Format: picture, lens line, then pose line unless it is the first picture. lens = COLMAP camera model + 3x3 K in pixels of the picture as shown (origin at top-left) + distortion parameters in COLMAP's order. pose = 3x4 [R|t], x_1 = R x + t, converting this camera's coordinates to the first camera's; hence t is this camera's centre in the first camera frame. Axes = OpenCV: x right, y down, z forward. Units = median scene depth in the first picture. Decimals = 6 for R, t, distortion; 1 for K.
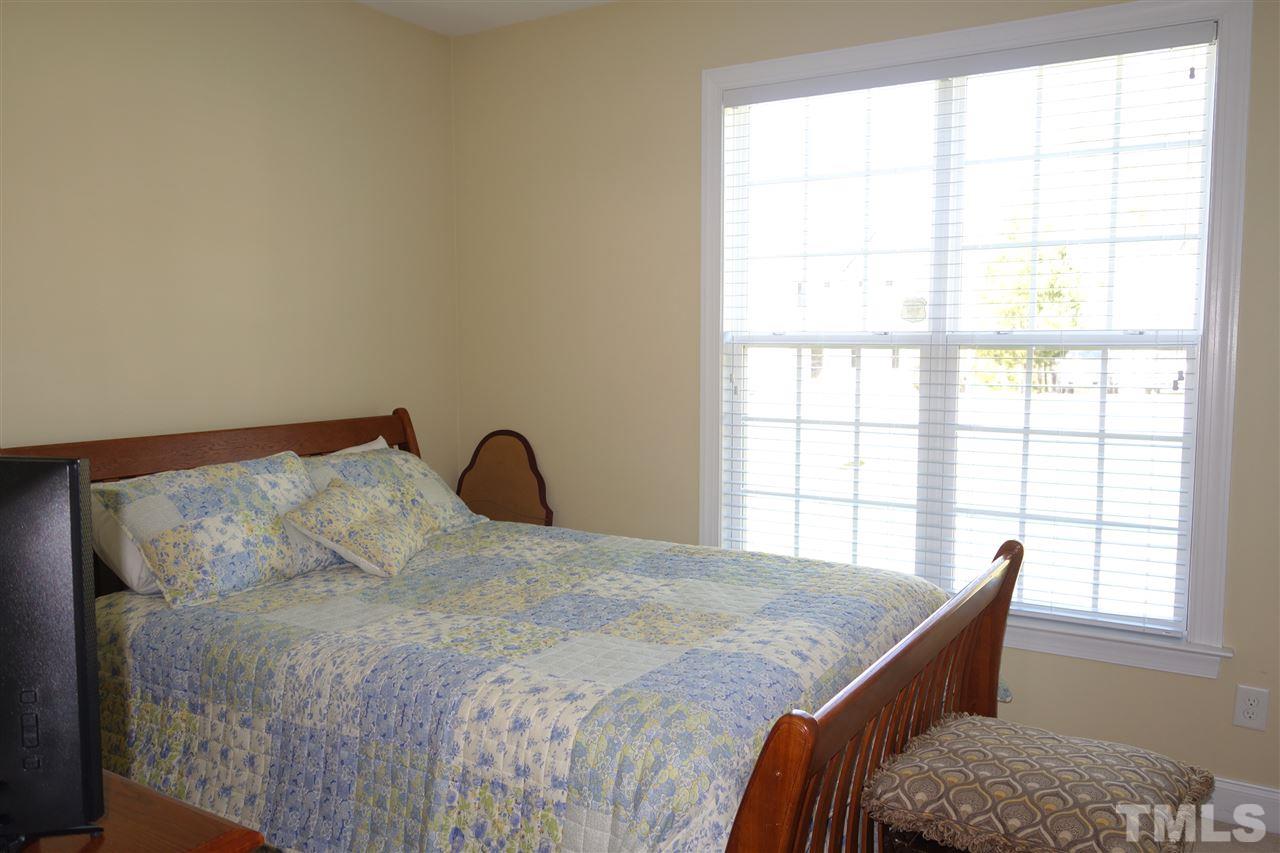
lens RADIAL K [[947.2, 0, 640.0], [0, 947.2, 426.5], [0, 0, 1]] dist [0.020266, -0.000755]
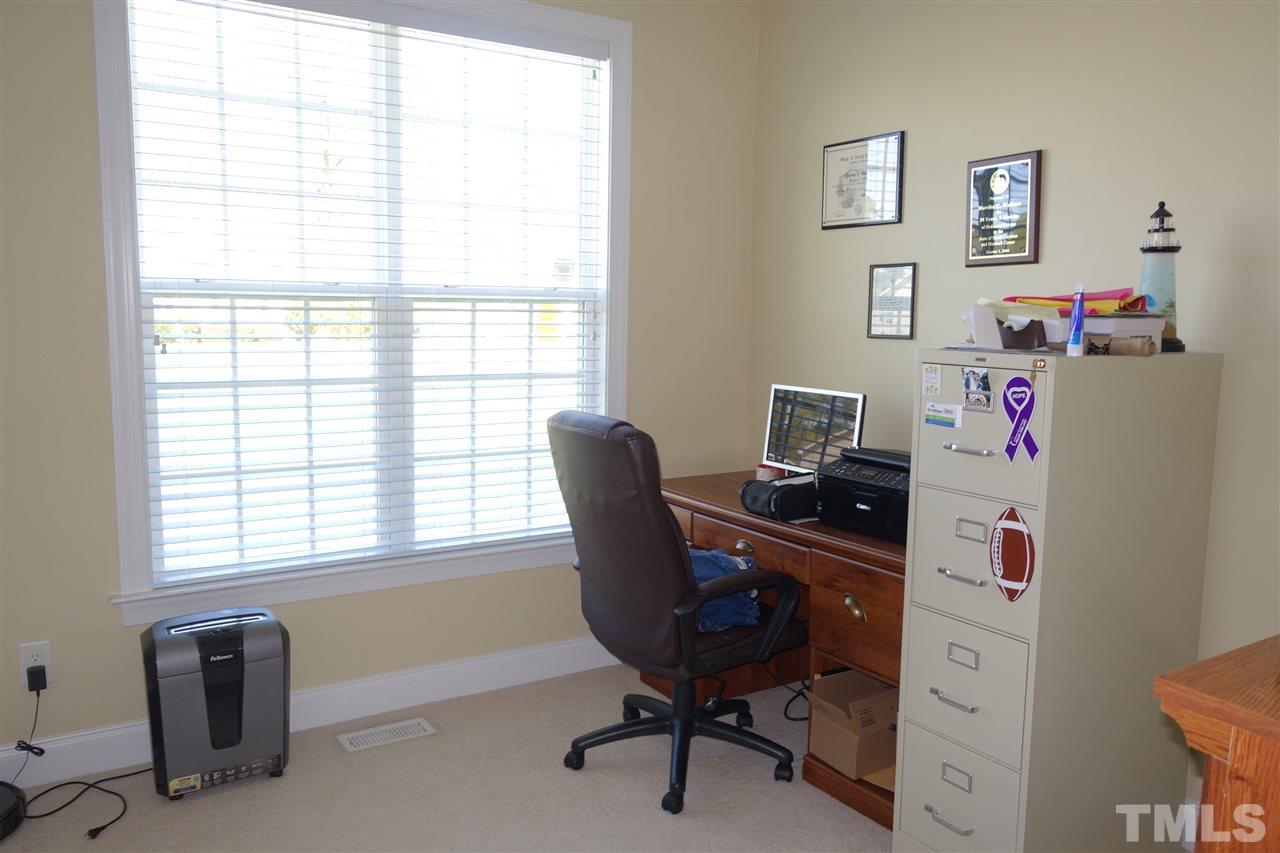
lens RADIAL K [[1007.4, 0, 640.0], [0, 1007.4, 426.5], [0, 0, 1]] dist [0.004575, -0.007438]
pose [[0.461145, -0.104664, 0.881131, -0.493126], [0.061960, 0.994393, 0.085691, -0.025254], [-0.885159, 0.015079, 0.465044, 0.276123]]
